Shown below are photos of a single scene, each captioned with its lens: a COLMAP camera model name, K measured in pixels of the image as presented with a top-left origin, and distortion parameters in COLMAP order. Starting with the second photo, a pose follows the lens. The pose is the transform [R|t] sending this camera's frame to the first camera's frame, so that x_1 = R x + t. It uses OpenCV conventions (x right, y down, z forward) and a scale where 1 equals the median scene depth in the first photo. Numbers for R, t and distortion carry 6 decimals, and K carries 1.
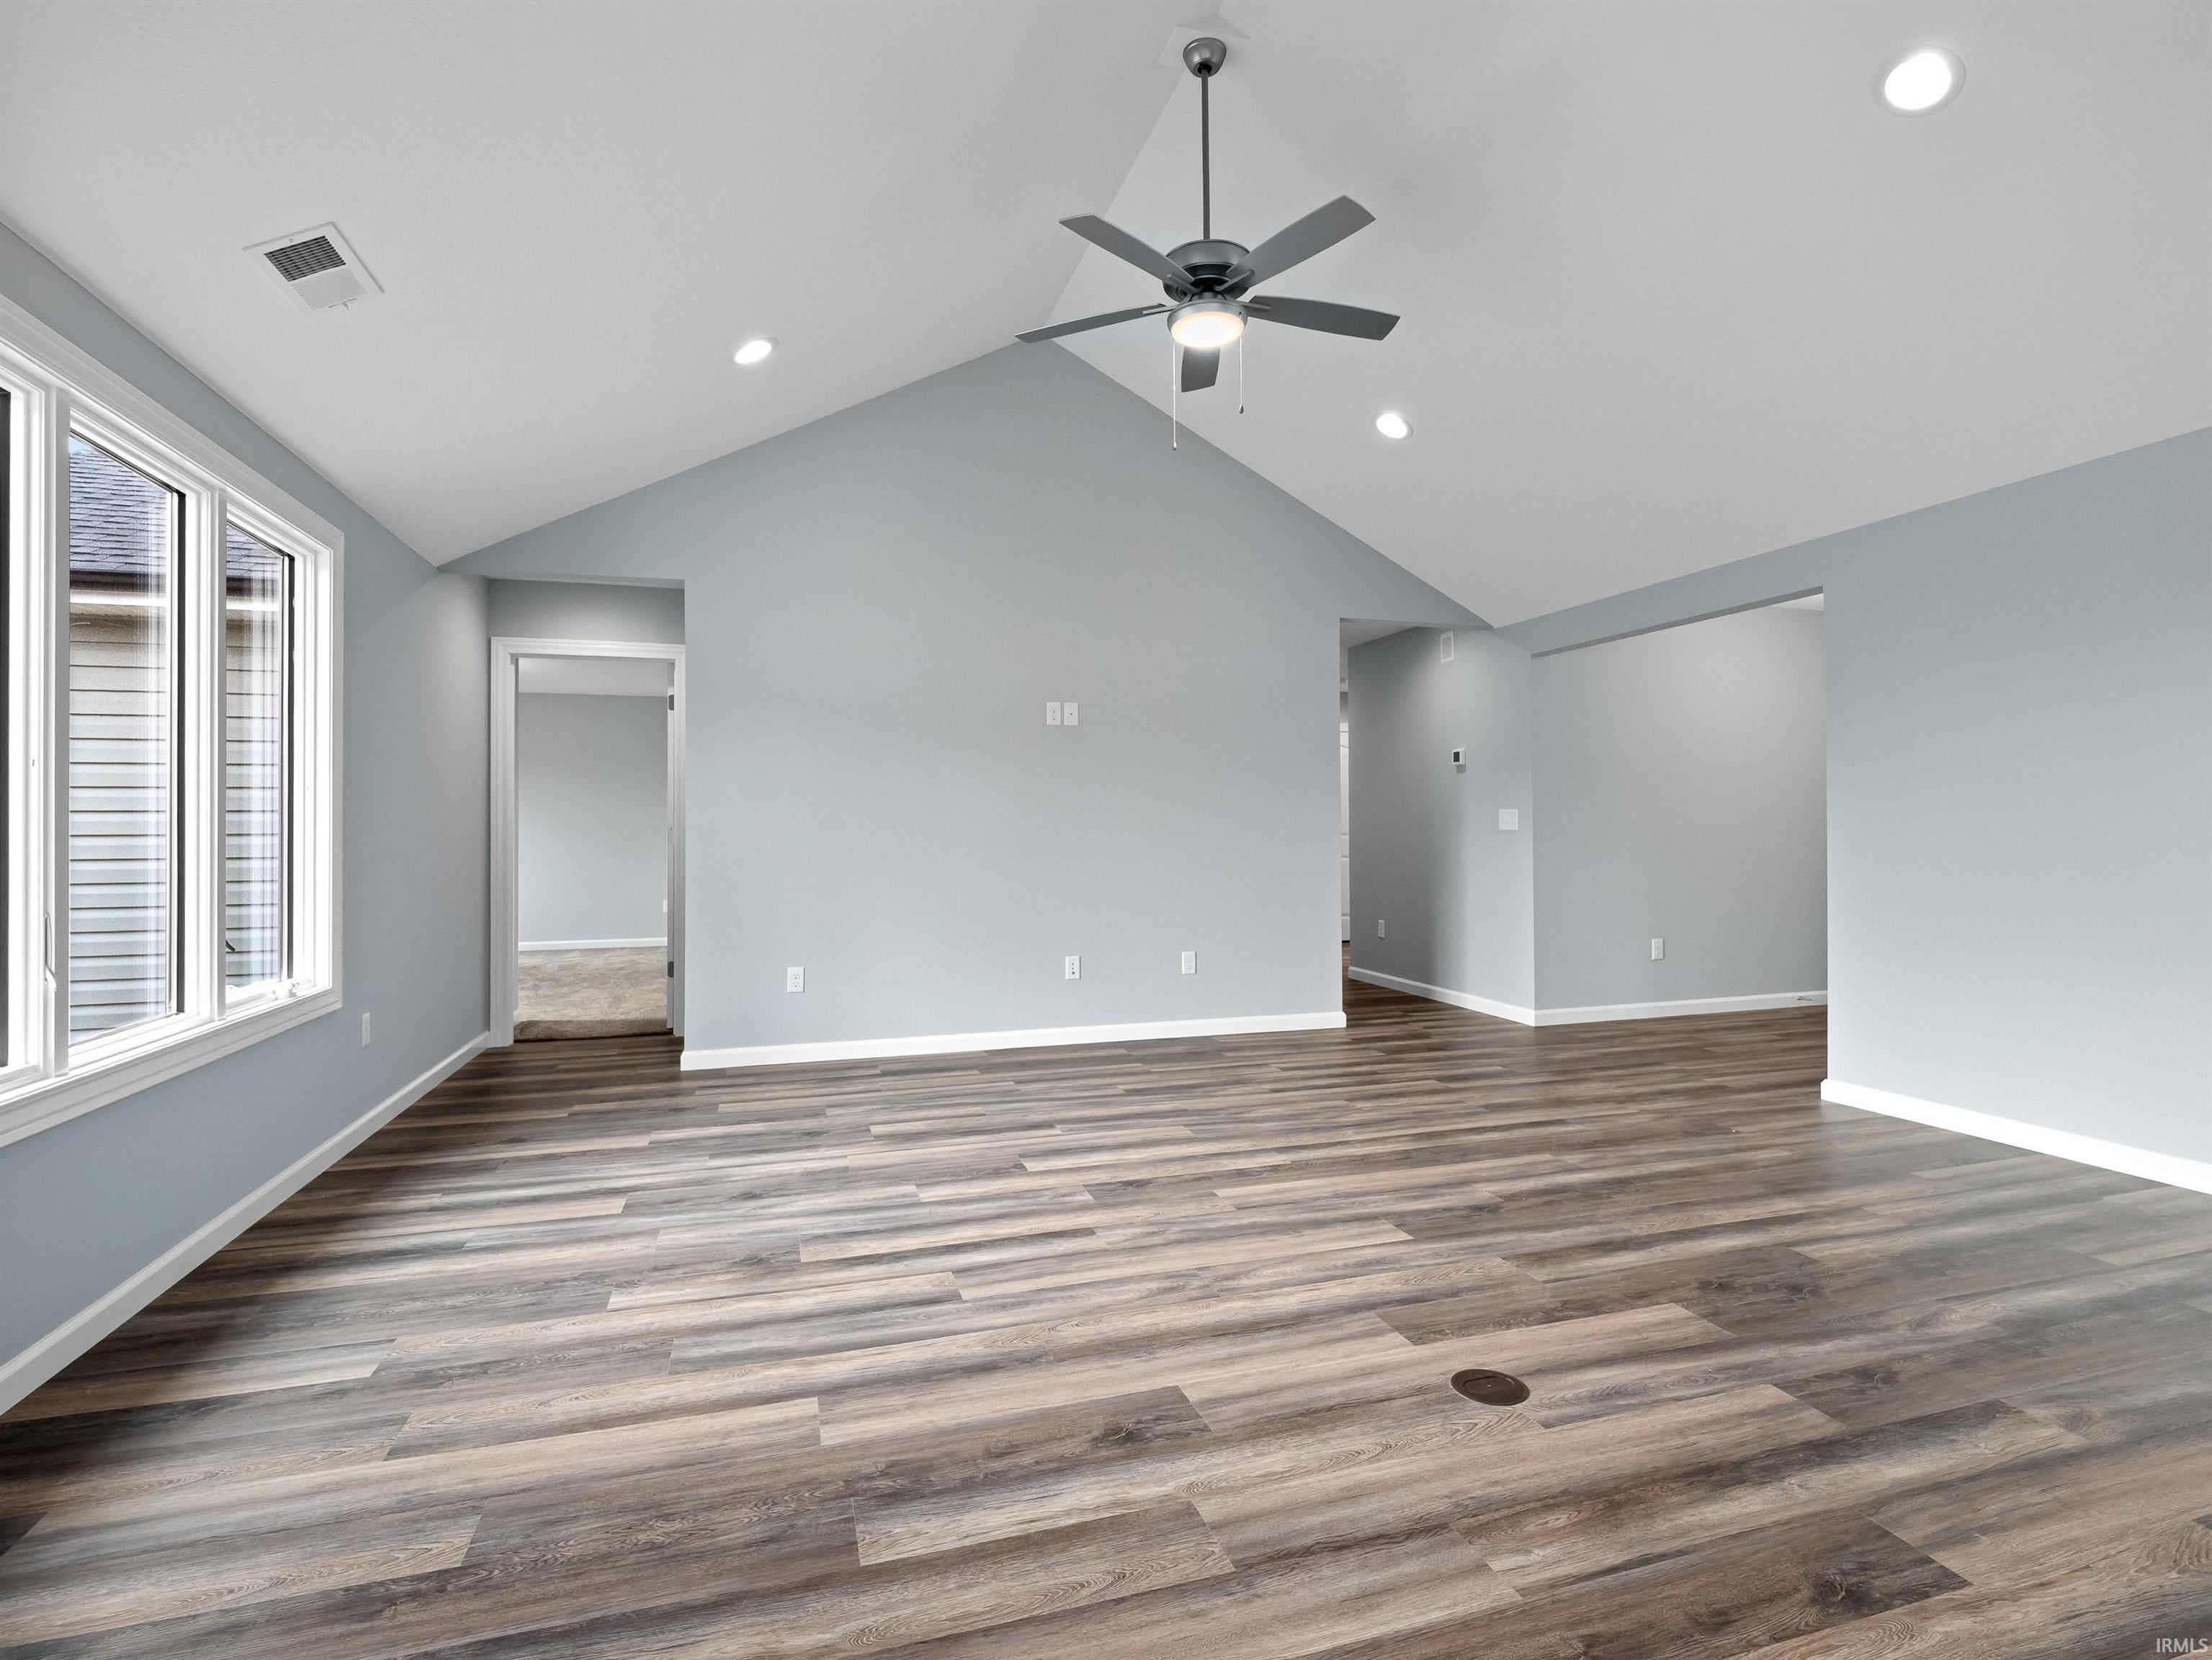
lens RADIAL K [[1097.9, 0, 1107.5], [0, 1097.9, 812.6], [0, 0, 1]] dist [-0.000666, -0.002211]
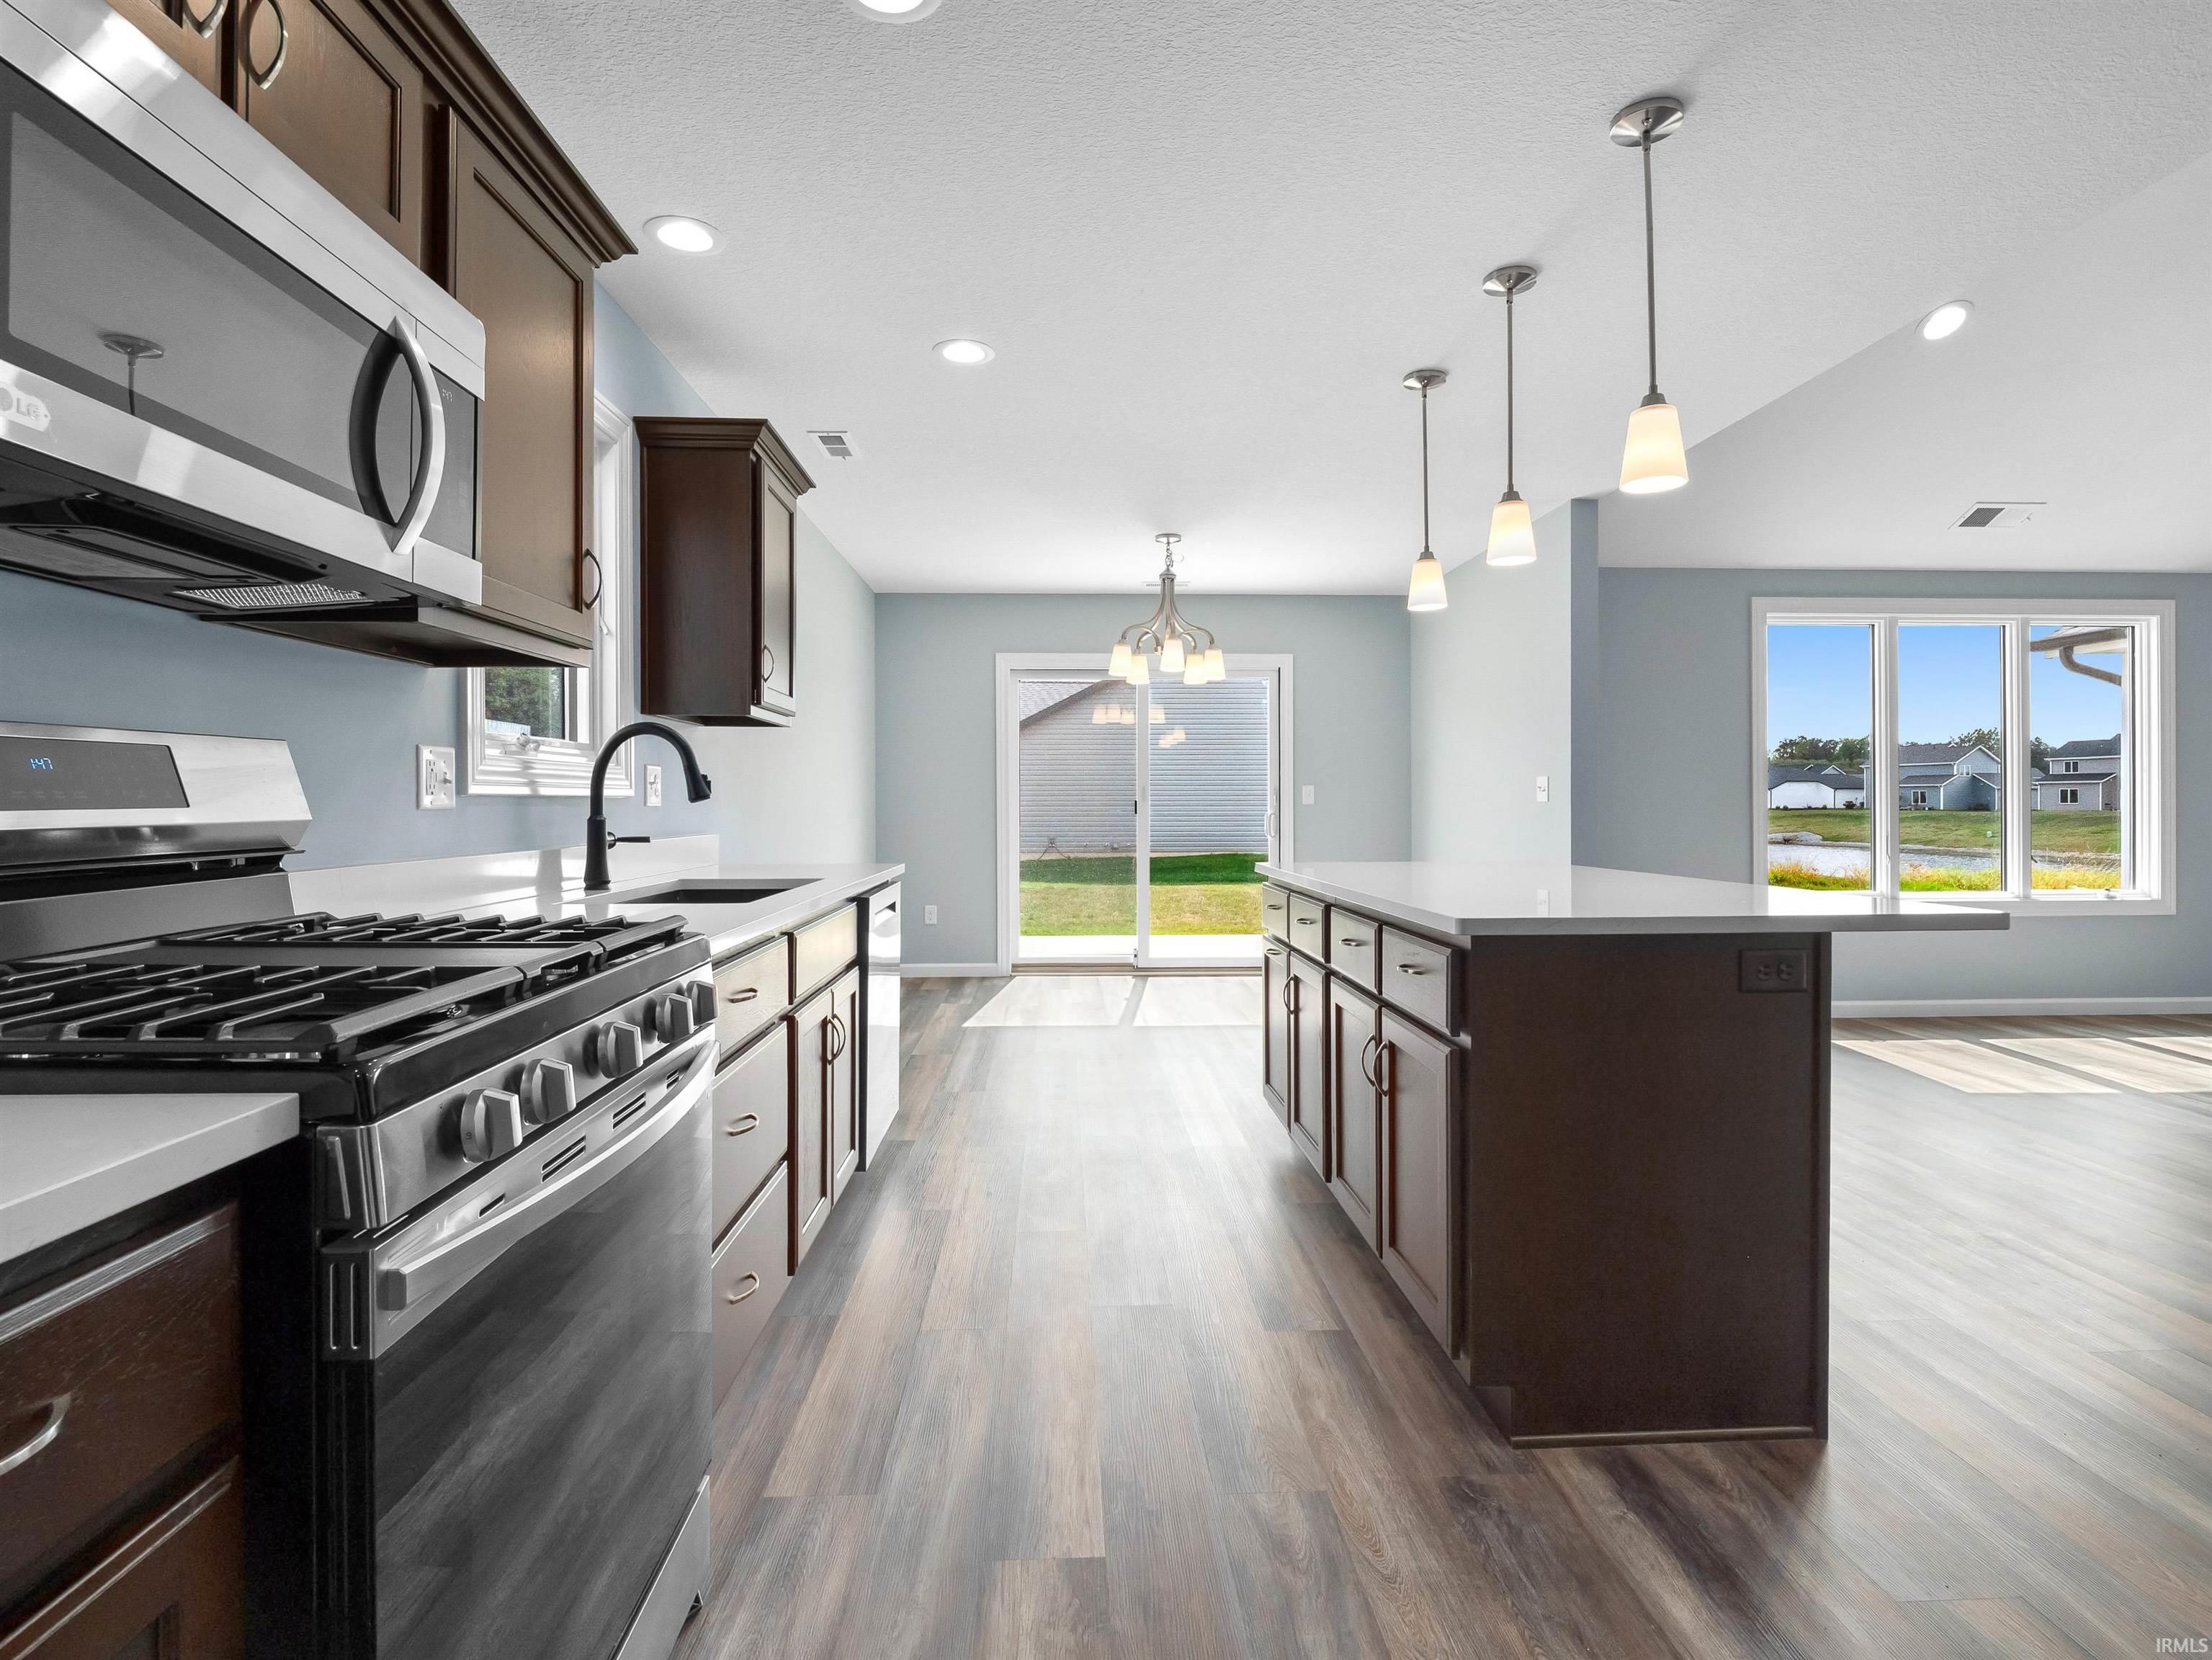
lens RADIAL K [[1092.8, 0, 1094.5], [0, 1092.8, 800.2], [0, 0, 1]] dist [0.004181, -0.014415]
pose [[-0.264510, 0.003853, -0.964375, 1.438742], [0.021382, 0.999770, -0.001870, -0.011168], [0.964146, -0.021115, -0.264532, -0.058754]]
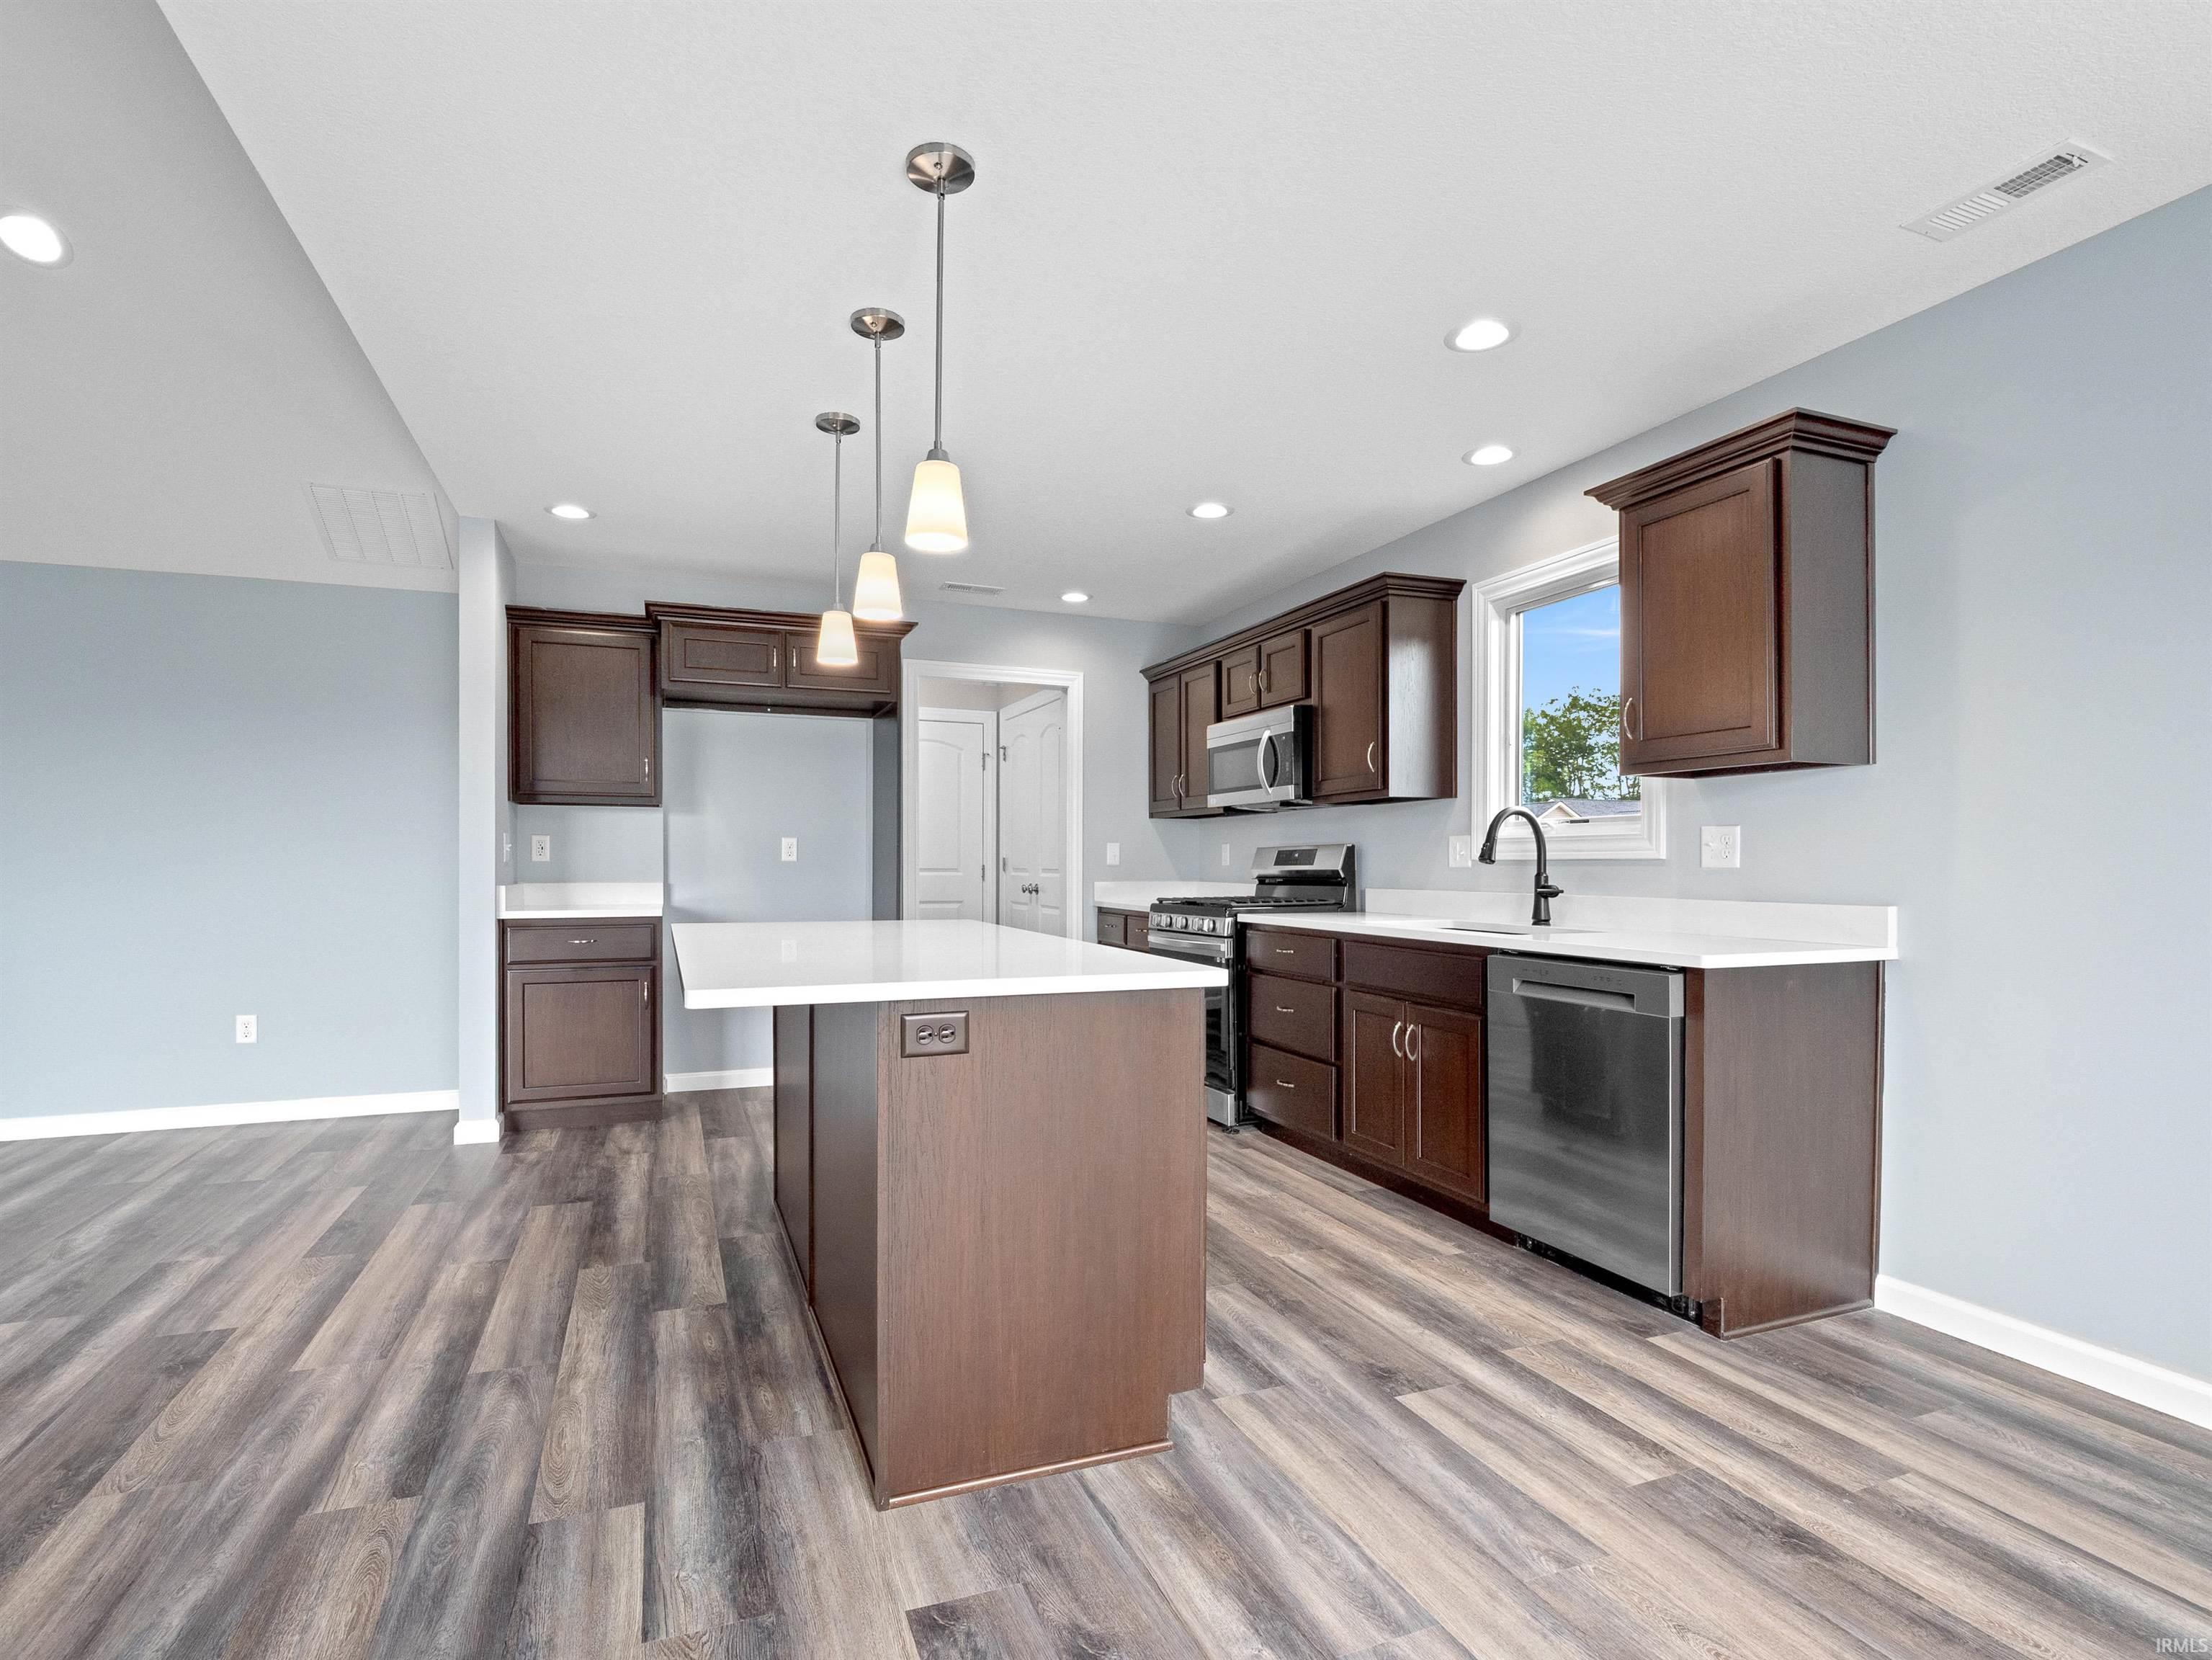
lens RADIAL K [[1097.6, 0, 1091.3], [0, 1097.6, 858.9], [0, 0, 1]] dist [-0.003392, -0.000369]
pose [[-0.071169, 0.008705, 0.997426, -0.497638], [-0.019474, 0.999759, -0.010115, -0.001902], [-0.997274, -0.020144, -0.070982, -0.075576]]
